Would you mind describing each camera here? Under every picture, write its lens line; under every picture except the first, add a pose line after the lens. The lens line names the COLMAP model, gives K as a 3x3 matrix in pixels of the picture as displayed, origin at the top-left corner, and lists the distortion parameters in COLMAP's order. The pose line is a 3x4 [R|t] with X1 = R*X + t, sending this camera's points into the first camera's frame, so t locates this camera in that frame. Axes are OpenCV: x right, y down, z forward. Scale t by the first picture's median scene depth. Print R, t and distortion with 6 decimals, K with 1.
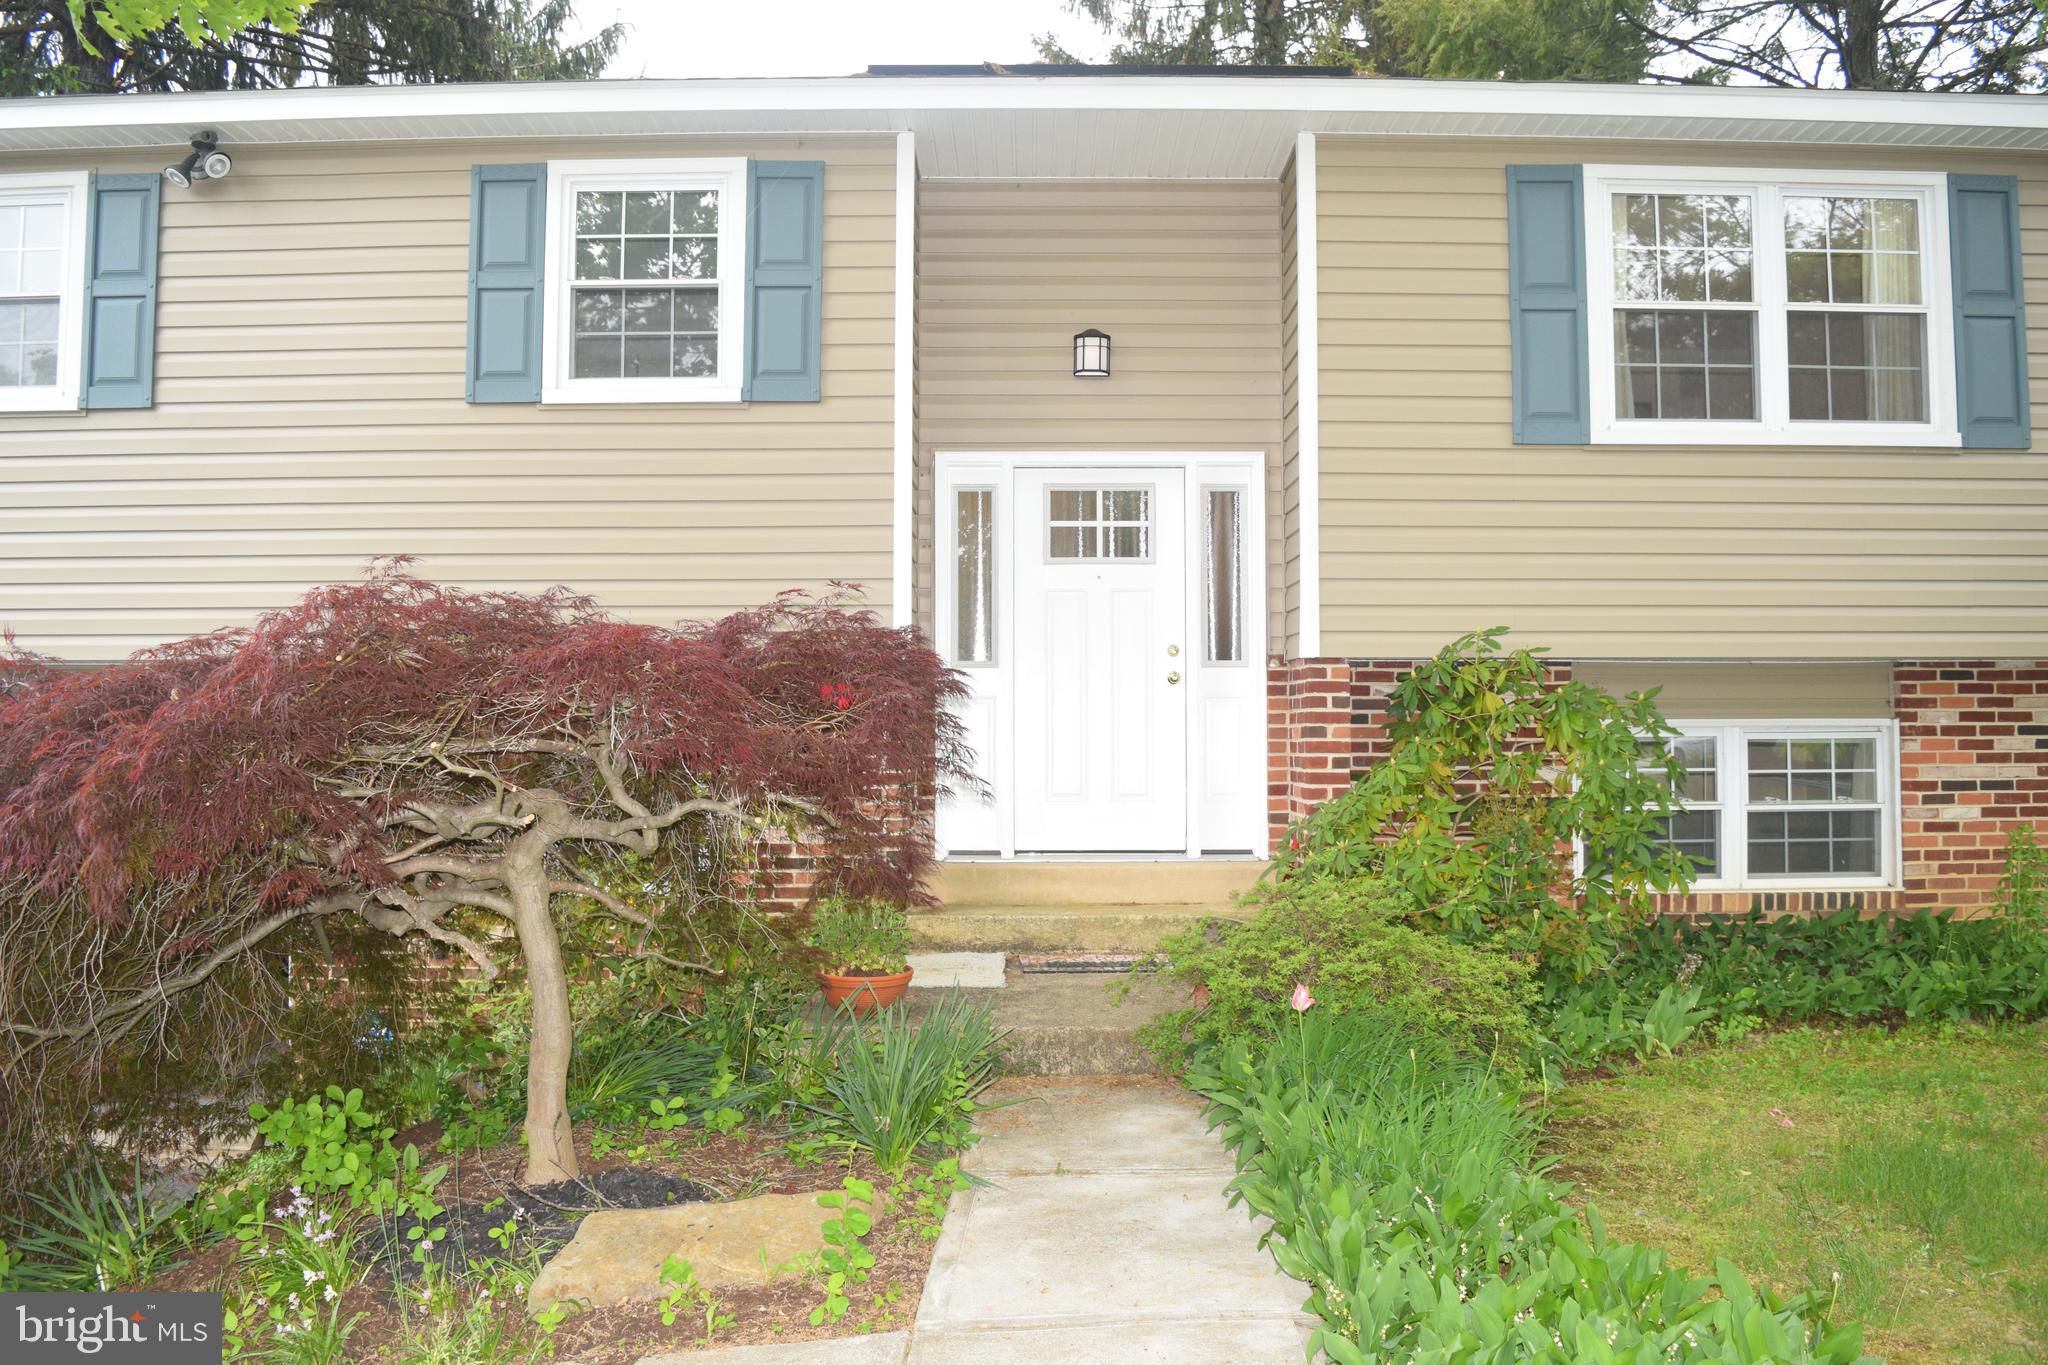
lens RADIAL K [[1621.9, 0, 1031.0], [0, 1621.9, 680.9], [0, 0, 1]] dist [-0.085549, 0.014862]
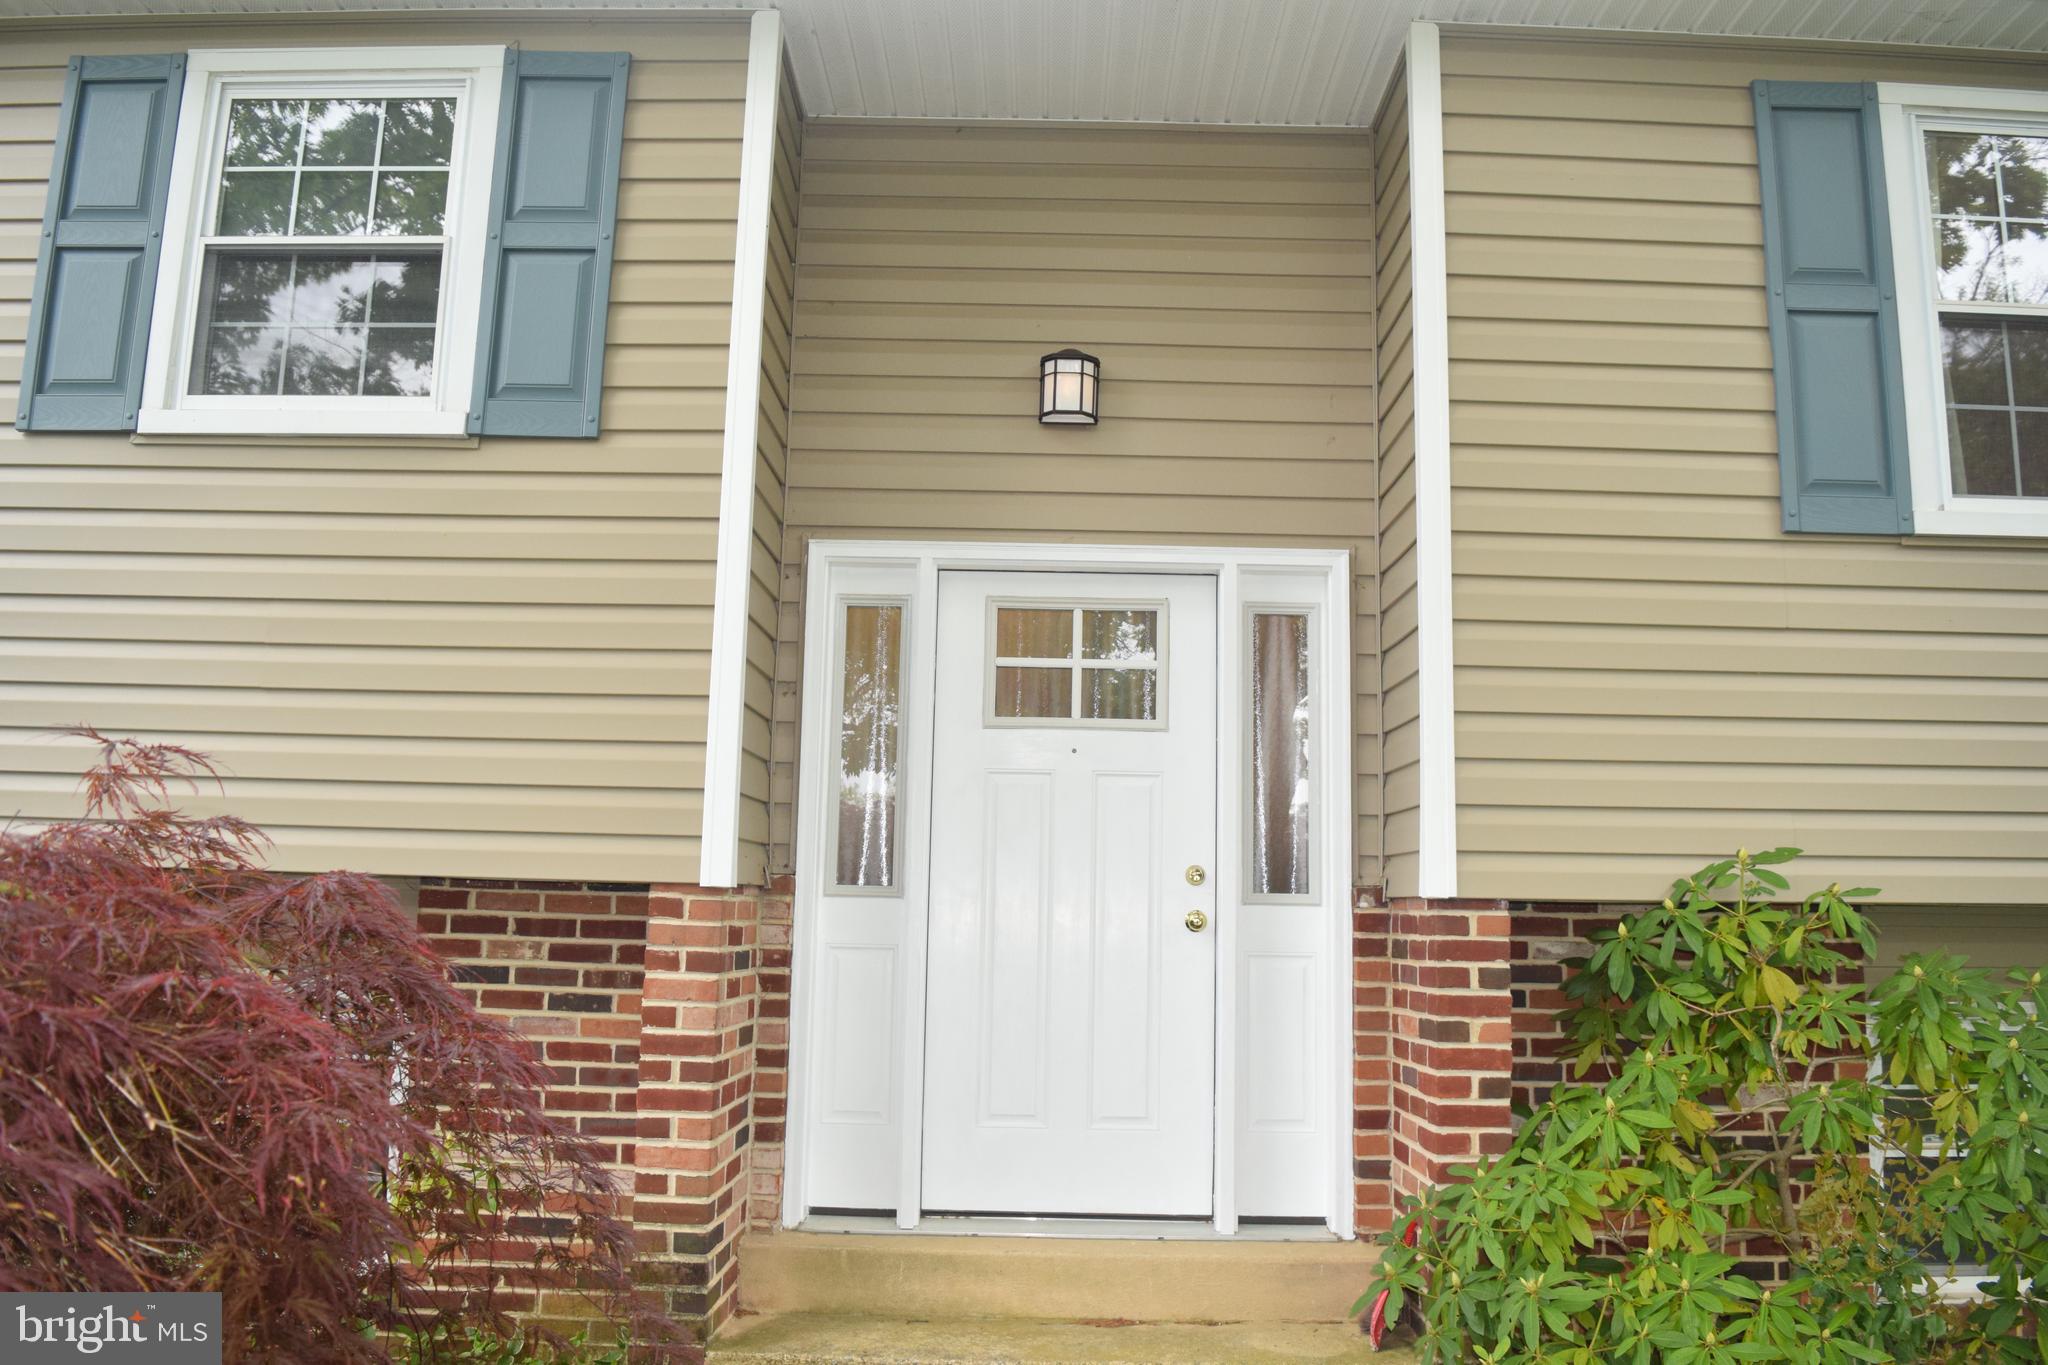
lens RADIAL K [[1621.9, 0, 1067.5], [0, 1621.9, 680.1], [0, 0, 1]] dist [-0.085549, 0.014862]
pose [[0.999685, 0.021573, 0.012848, 0.033543], [-0.019923, 0.992929, -0.117025, -0.020683], [-0.015281, 0.116732, 0.993046, 0.424774]]
